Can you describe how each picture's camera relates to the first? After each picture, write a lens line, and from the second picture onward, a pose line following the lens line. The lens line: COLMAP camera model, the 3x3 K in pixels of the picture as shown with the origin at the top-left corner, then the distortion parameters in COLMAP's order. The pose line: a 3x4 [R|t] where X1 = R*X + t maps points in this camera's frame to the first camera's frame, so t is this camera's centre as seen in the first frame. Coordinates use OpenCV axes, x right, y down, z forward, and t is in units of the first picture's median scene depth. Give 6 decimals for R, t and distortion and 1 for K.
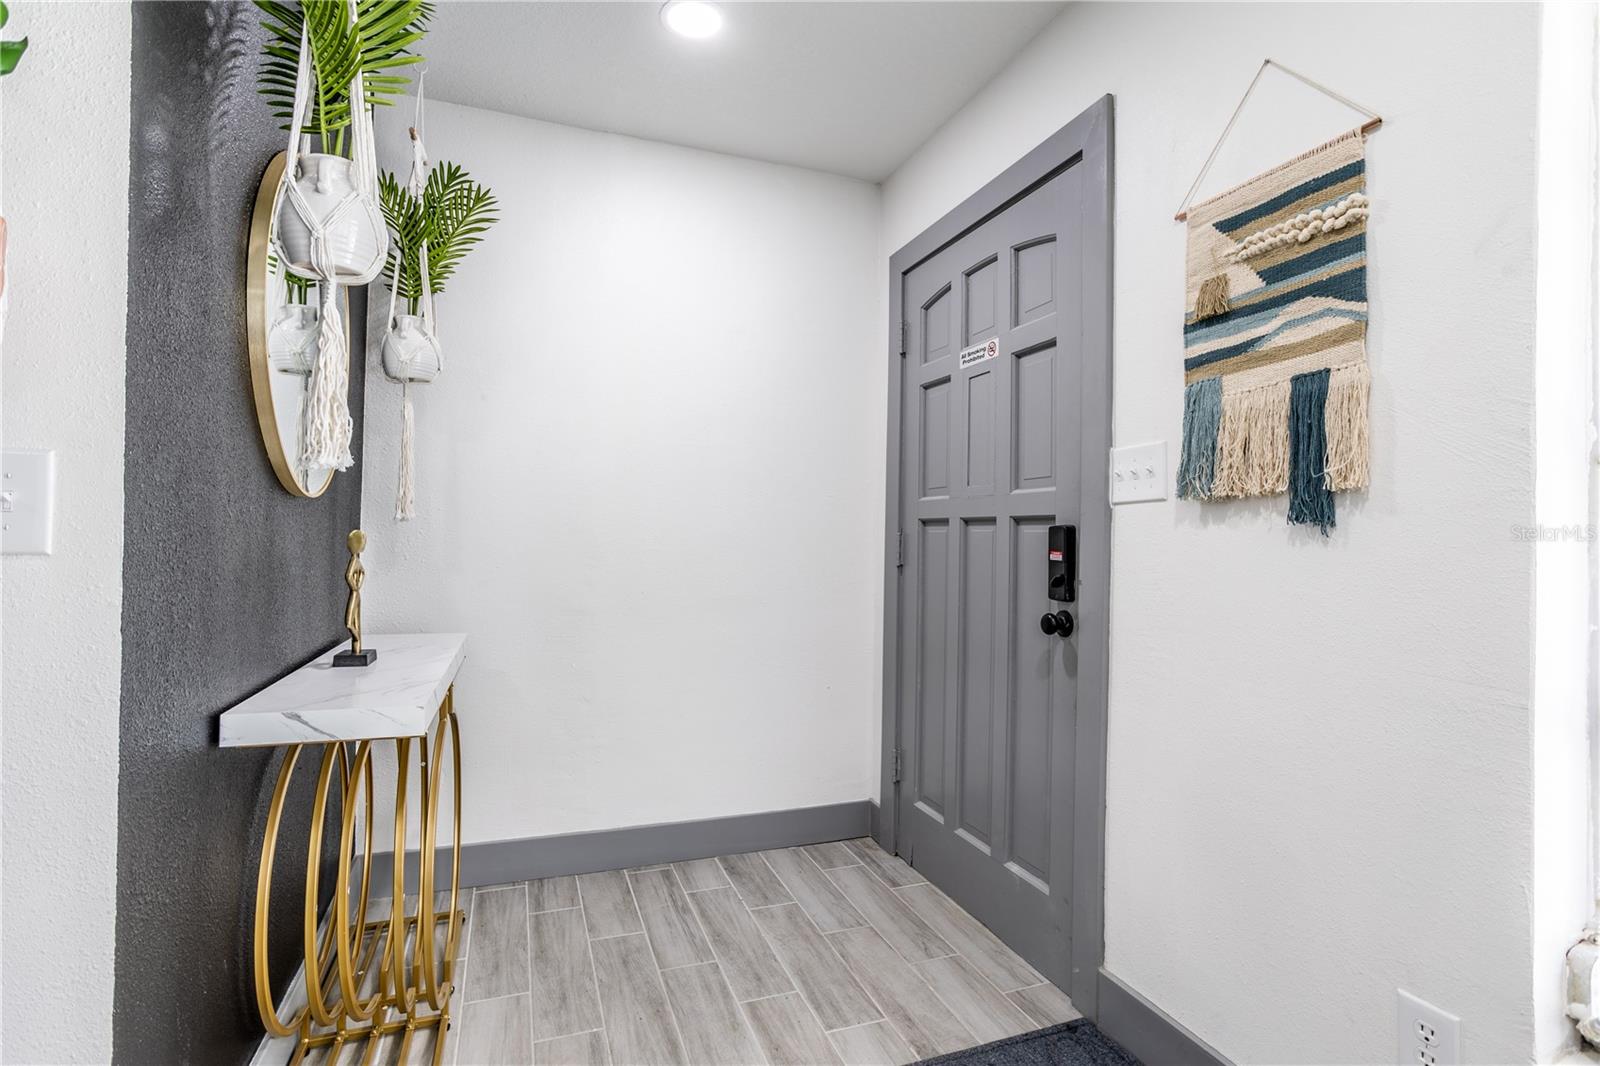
lens RADIAL K [[777.5, 0, 803.3], [0, 777.5, 528.6], [0, 0, 1]] dist [-0.047525, 0.025156]
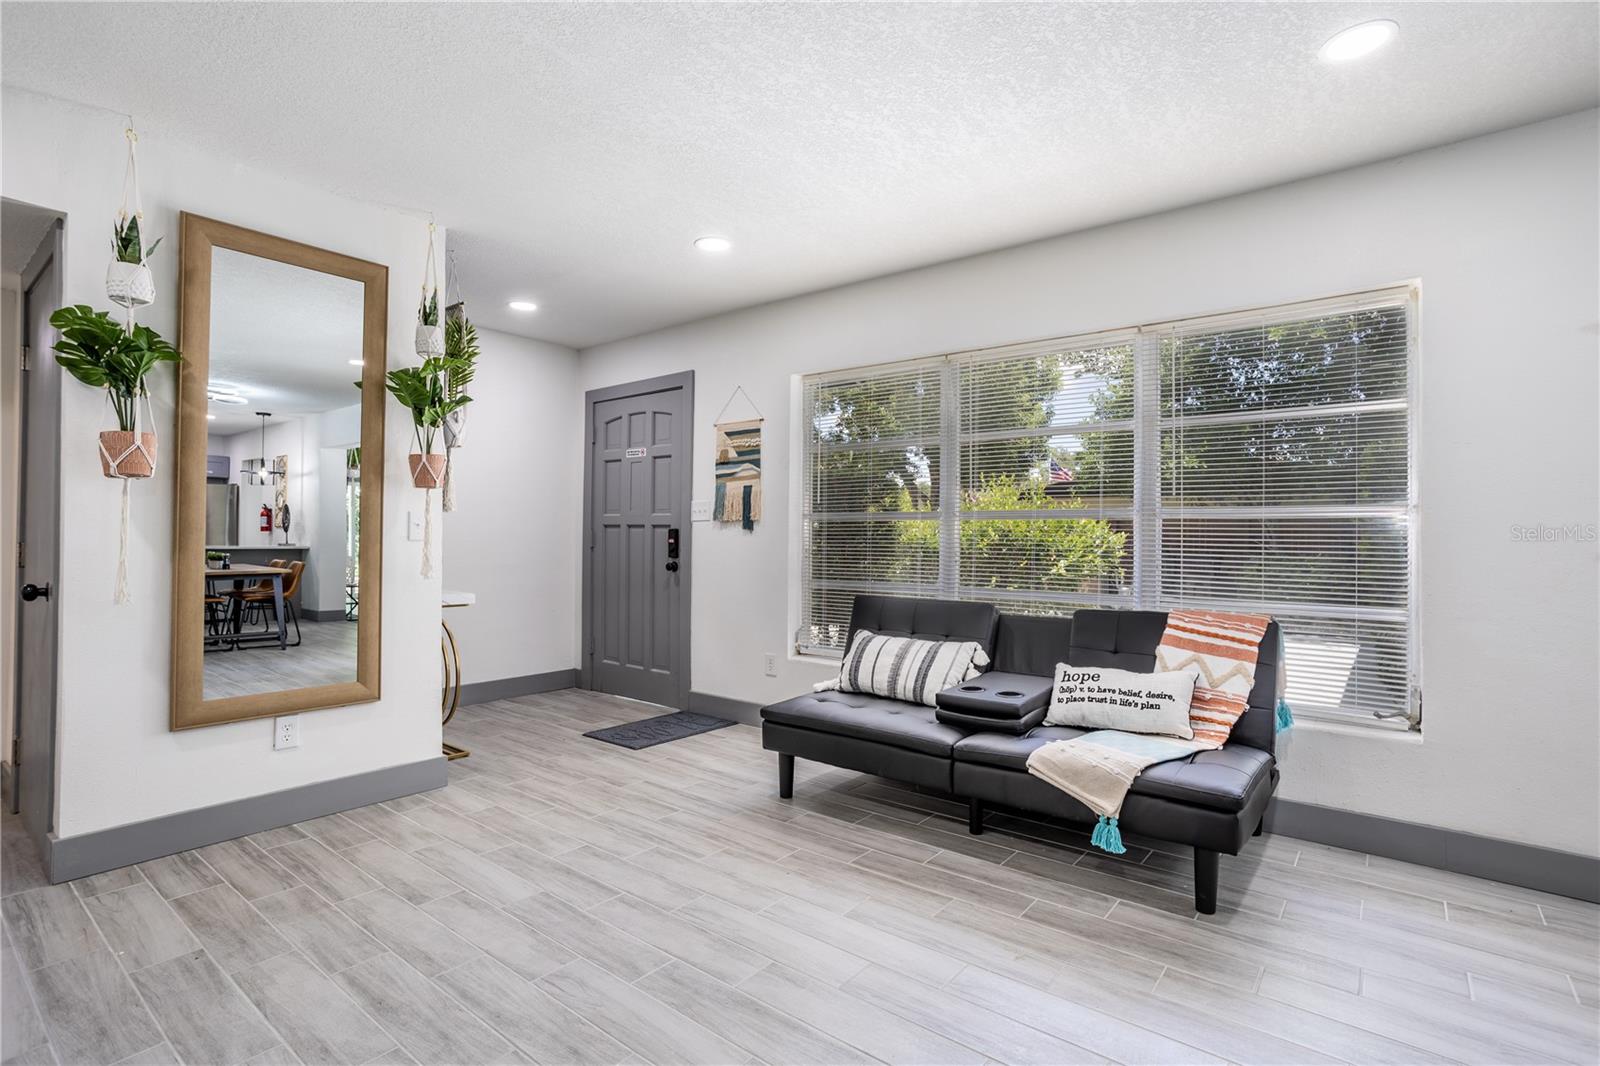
lens RADIAL K [[777.5, 0, 809.2], [0, 777.5, 533.4], [0, 0, 1]] dist [-0.047525, 0.025156]
pose [[0.855426, -0.004764, 0.517904, -0.654656], [-0.002711, 0.999903, 0.013675, -0.026734], [-0.517918, -0.013102, 0.855330, -1.532756]]
